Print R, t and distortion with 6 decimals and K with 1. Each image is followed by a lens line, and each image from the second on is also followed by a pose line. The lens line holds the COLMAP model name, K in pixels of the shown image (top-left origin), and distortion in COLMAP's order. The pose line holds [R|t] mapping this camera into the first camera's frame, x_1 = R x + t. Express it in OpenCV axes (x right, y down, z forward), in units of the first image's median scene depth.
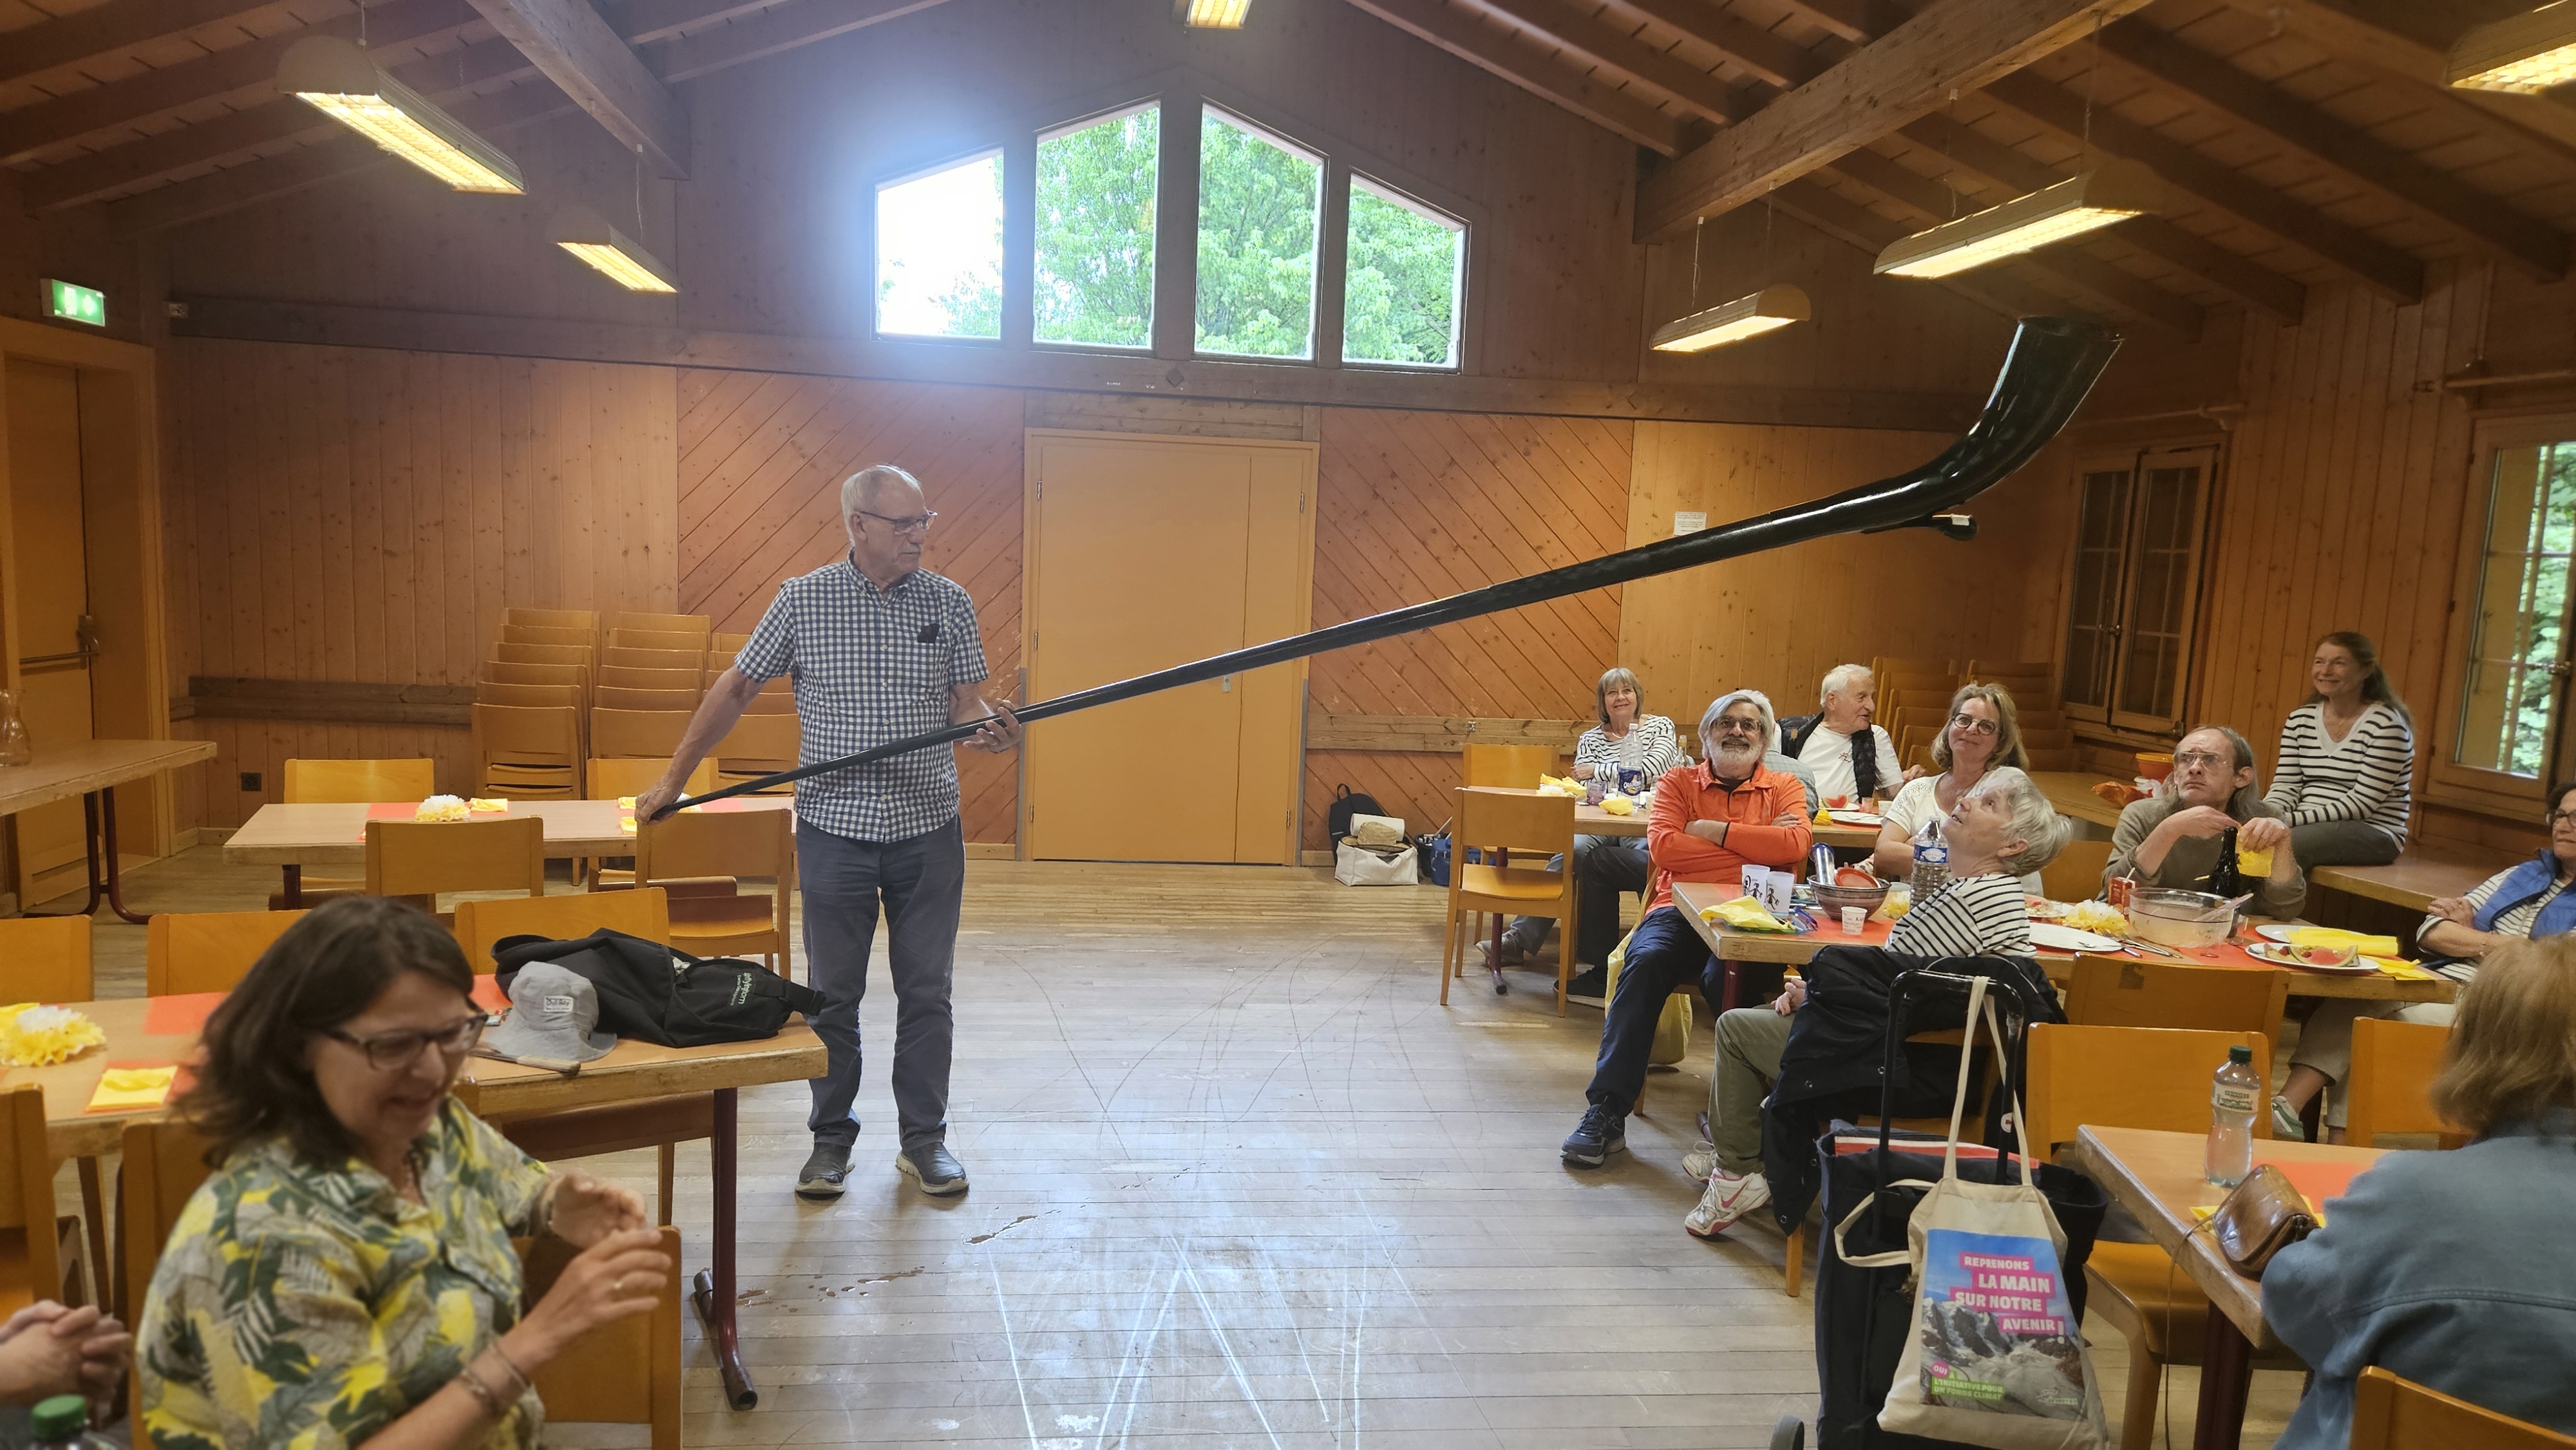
lens RADIAL K [[1715.9, 0, 1248.0], [0, 1715.9, 768.0], [0, 0, 1]] dist [0.083019, -0.069992]
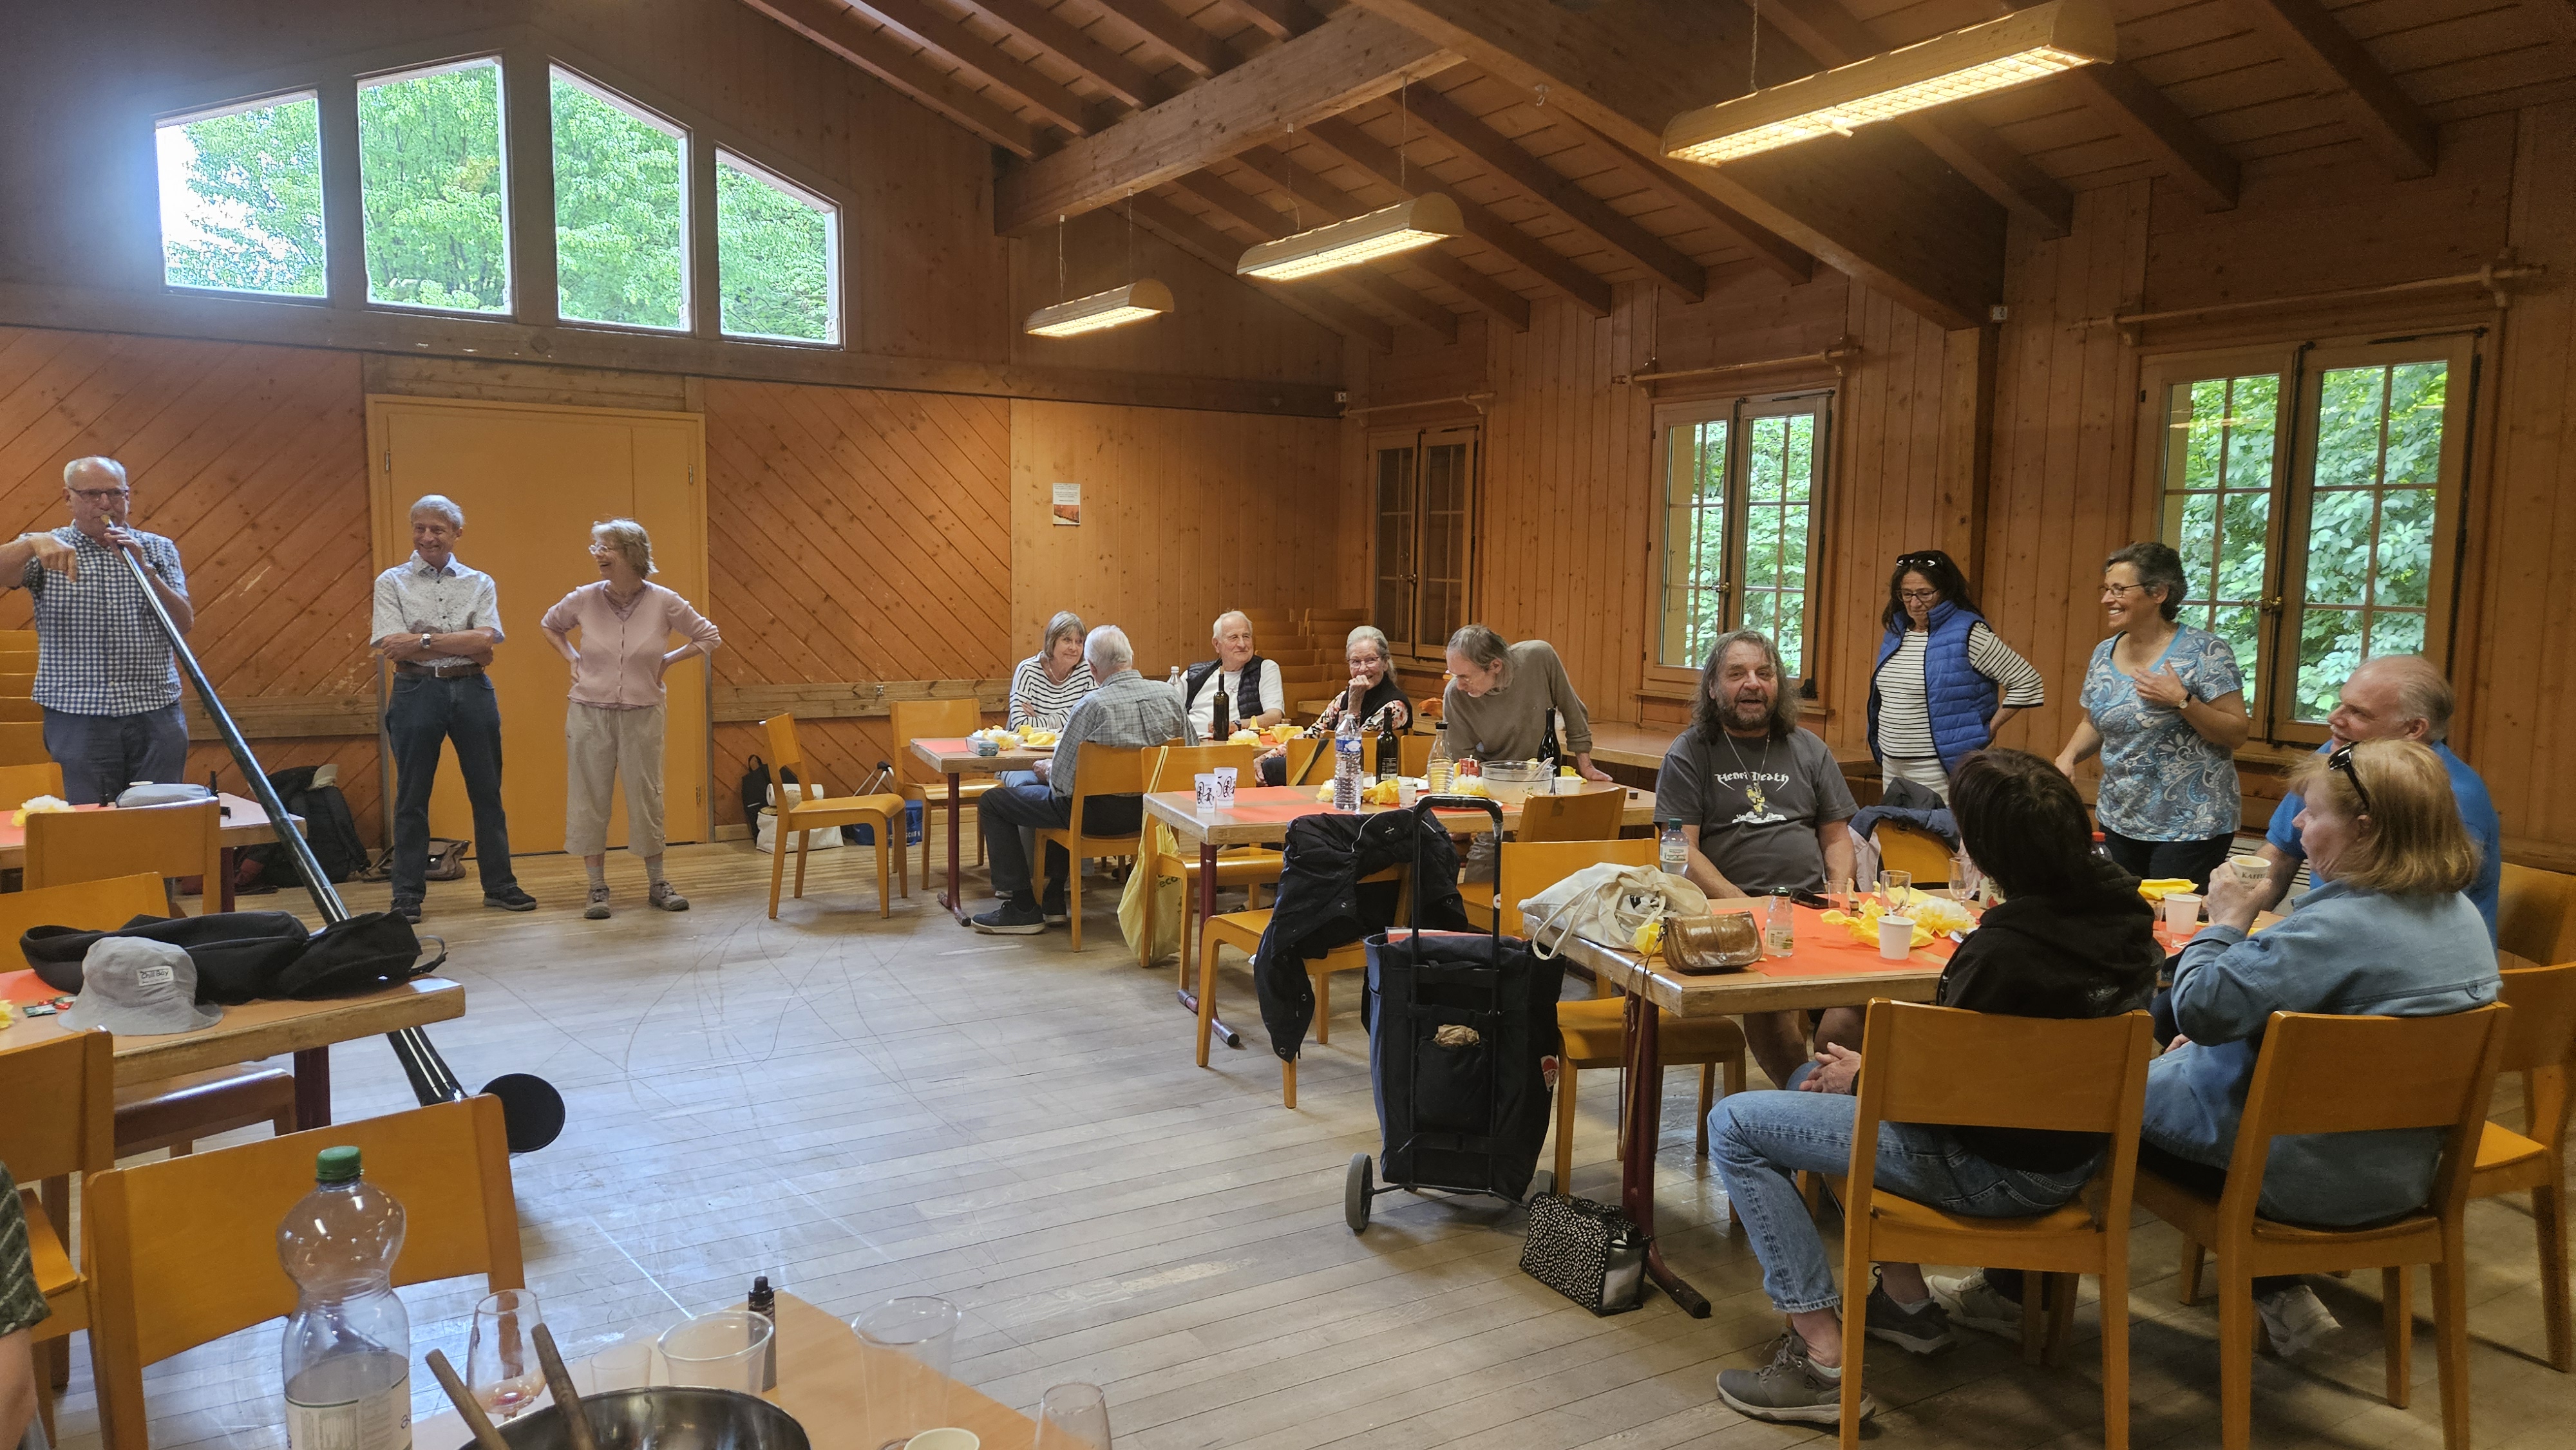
lens RADIAL K [[1705.2, 0, 1304.7], [0, 1705.2, 728.4], [0, 0, 1]] dist [0.082058, -0.073692]
pose [[0.904843, -0.070483, 0.419871, -0.093934], [0.076751, 0.997048, 0.001969, 0.020823], [-0.418770, 0.030444, 0.907582, -0.055031]]
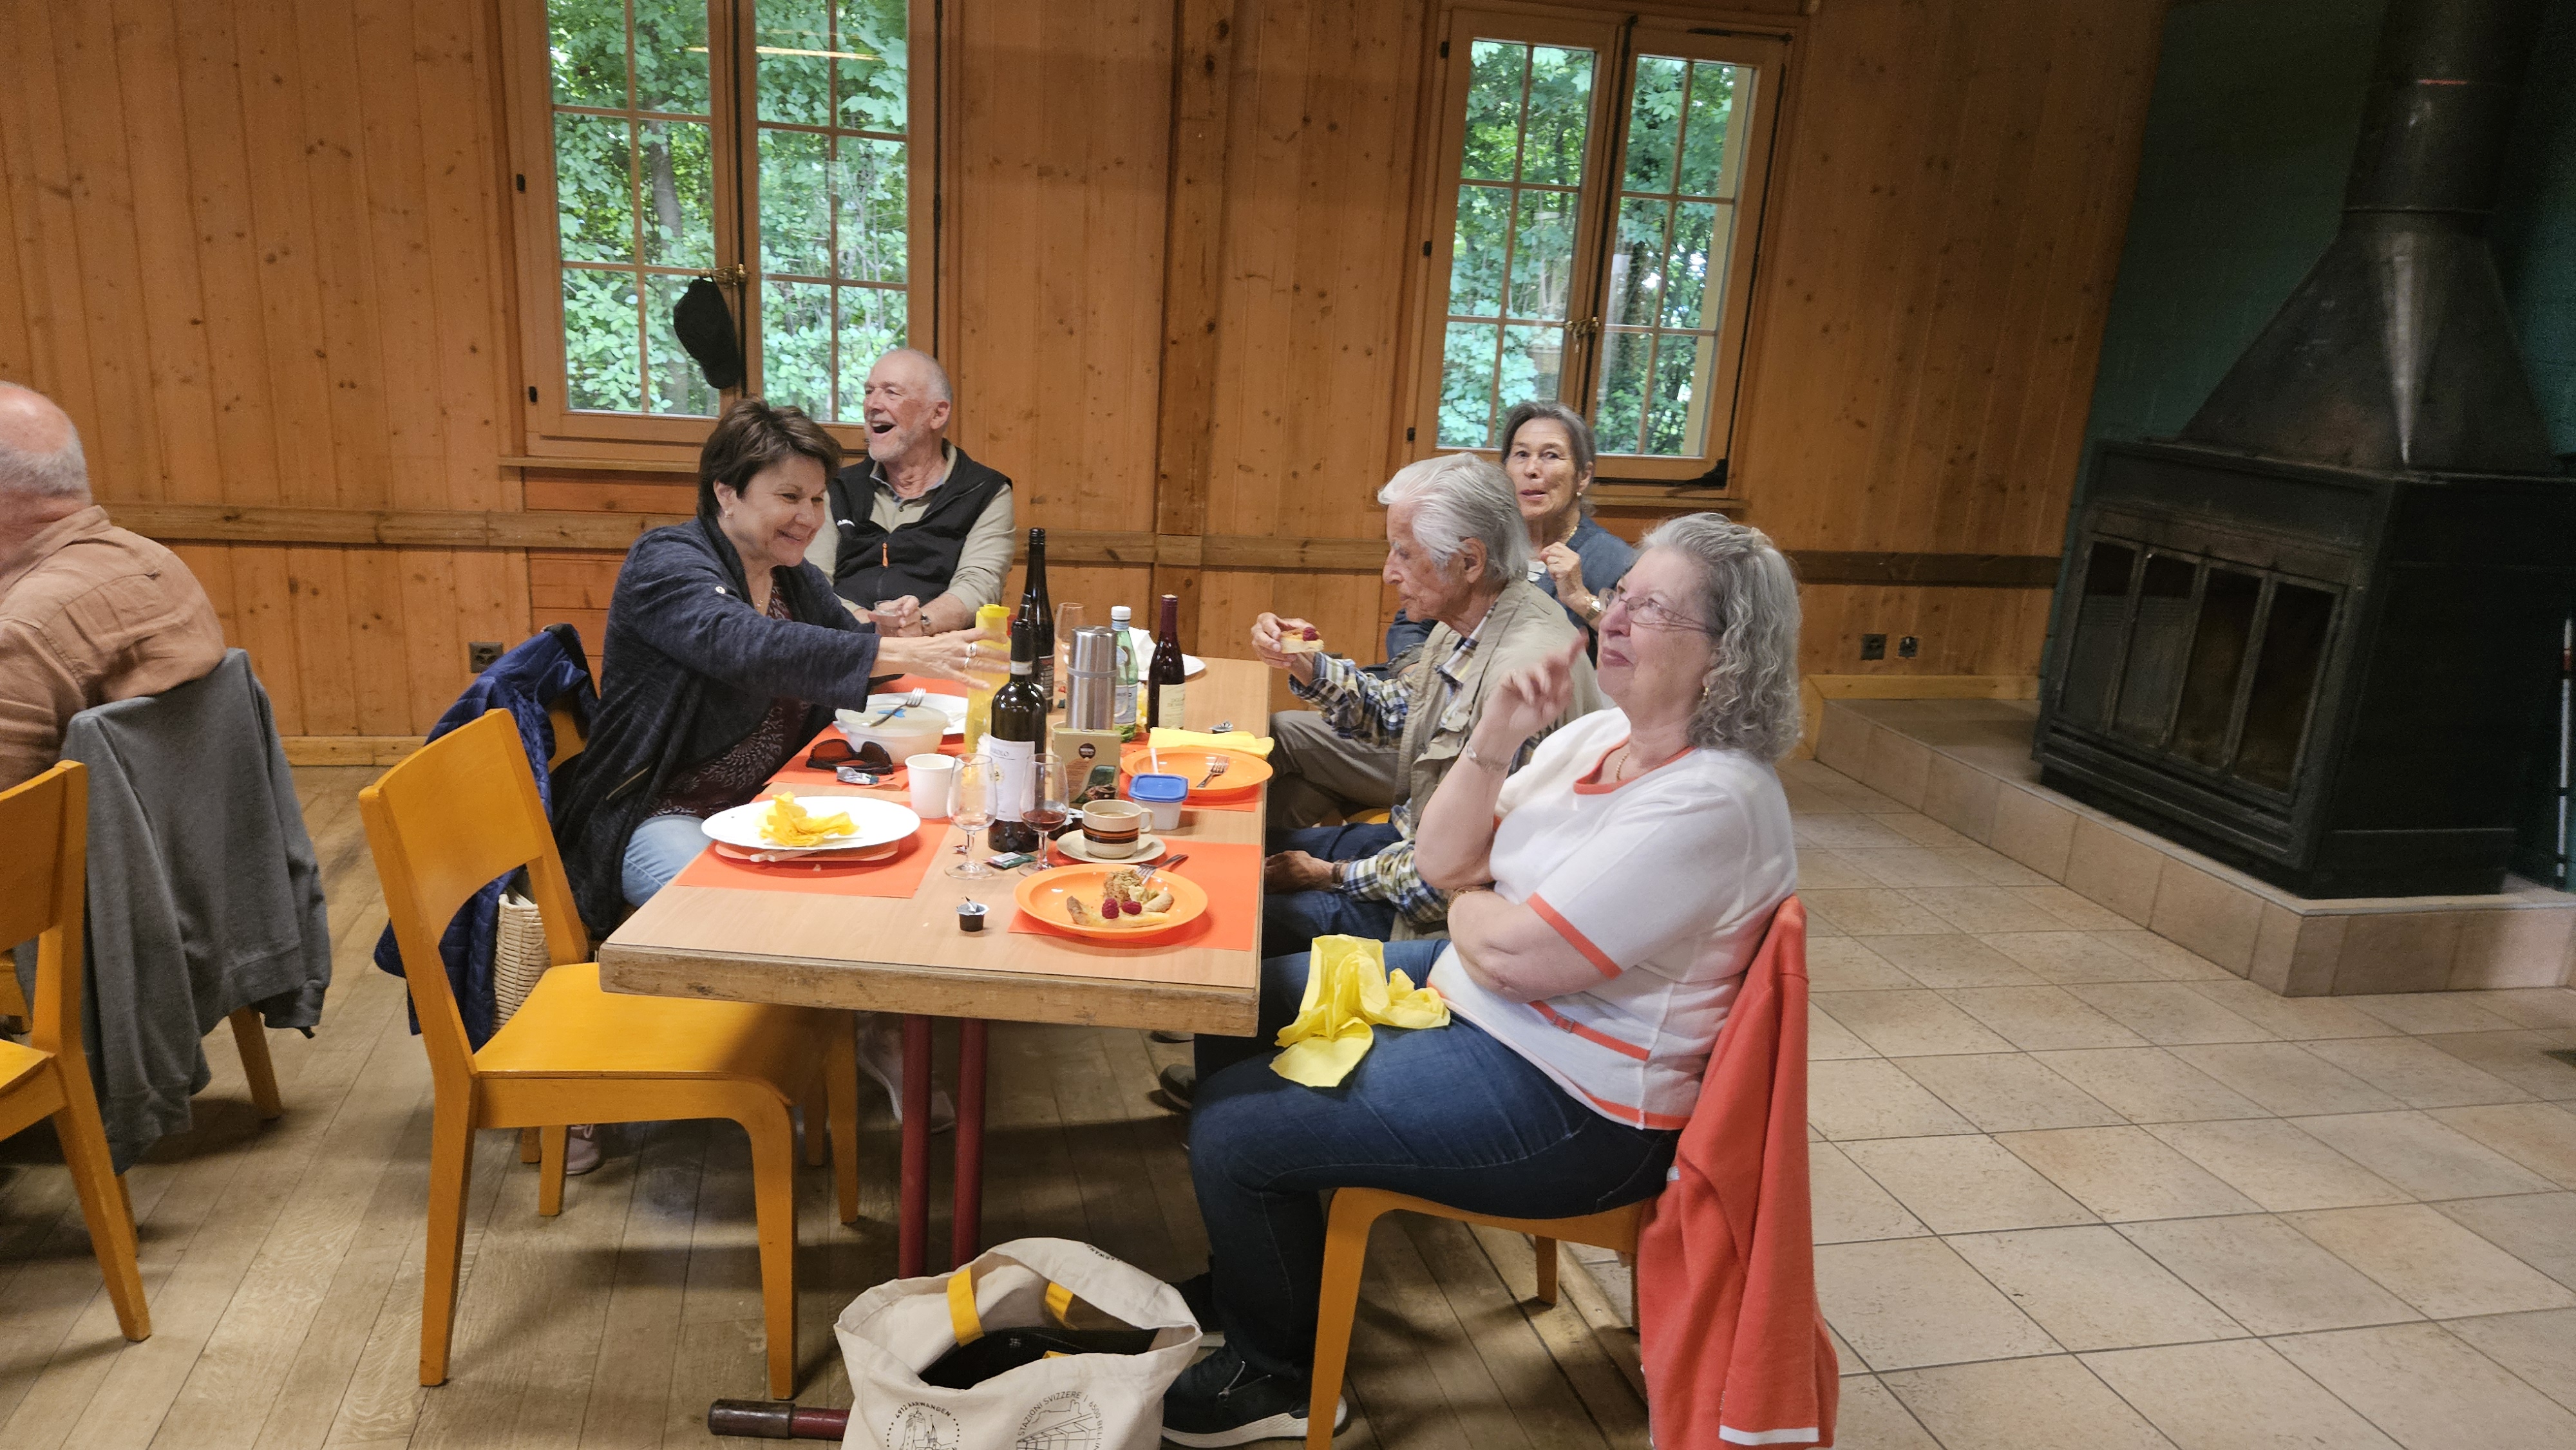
lens RADIAL K [[1715.9, 0, 1248.0], [0, 1715.9, 768.0], [0, 0, 1]] dist [0.083019, -0.069992]
pose [[-0.112258, -0.316663, 0.941872, 0.005263], [0.061595, 0.943823, 0.324661, 0.019446], [-0.991768, 0.094460, -0.086447, 0.034781]]
